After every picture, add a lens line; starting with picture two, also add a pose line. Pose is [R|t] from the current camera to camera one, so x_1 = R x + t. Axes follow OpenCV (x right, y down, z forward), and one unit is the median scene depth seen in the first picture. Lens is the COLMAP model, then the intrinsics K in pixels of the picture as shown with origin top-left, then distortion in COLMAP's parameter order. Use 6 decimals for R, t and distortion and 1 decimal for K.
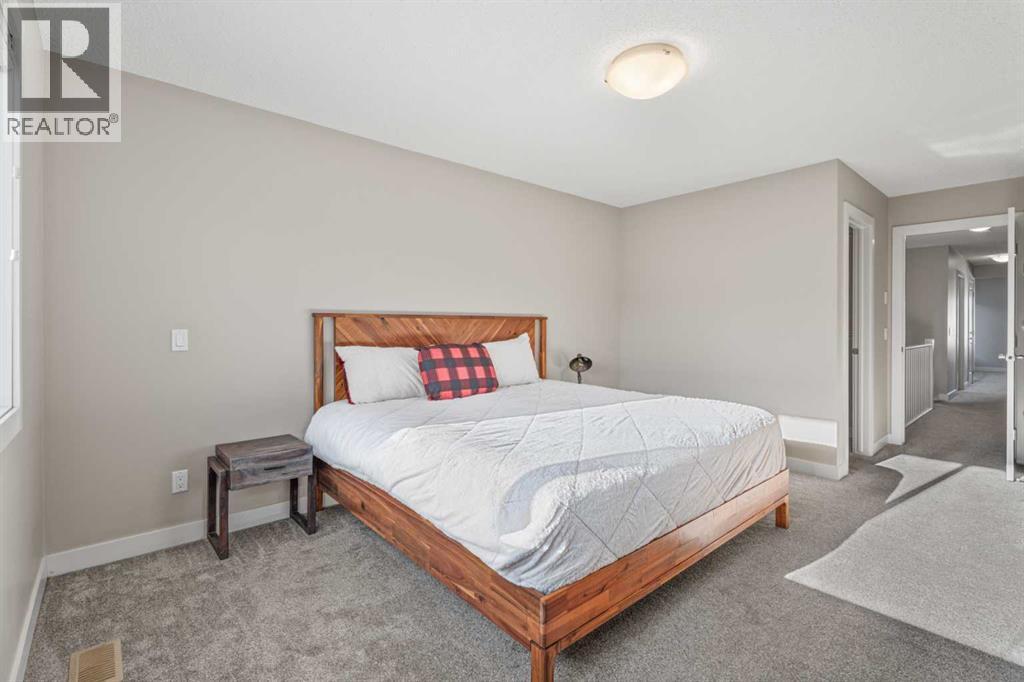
lens RADIAL K [[452.9, 0, 510.4], [0, 452.9, 335.3], [0, 0, 1]] dist [-0.005739, 0.001681]
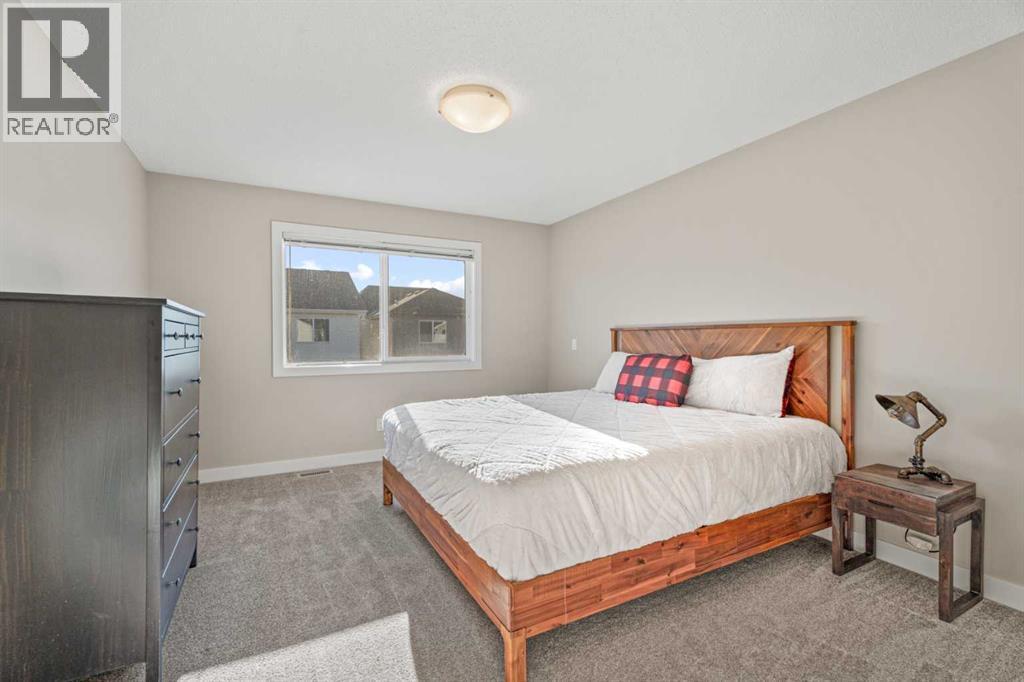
lens RADIAL K [[452.9, 0, 511.6], [0, 452.9, 337.2], [0, 0, 1]] dist [-0.005739, 0.001681]
pose [[-0.221547, 0.010125, -0.975097, 0.933954], [-0.000740, 0.999944, 0.010551, -0.031407], [0.975149, 0.003059, -0.221527, 0.861606]]
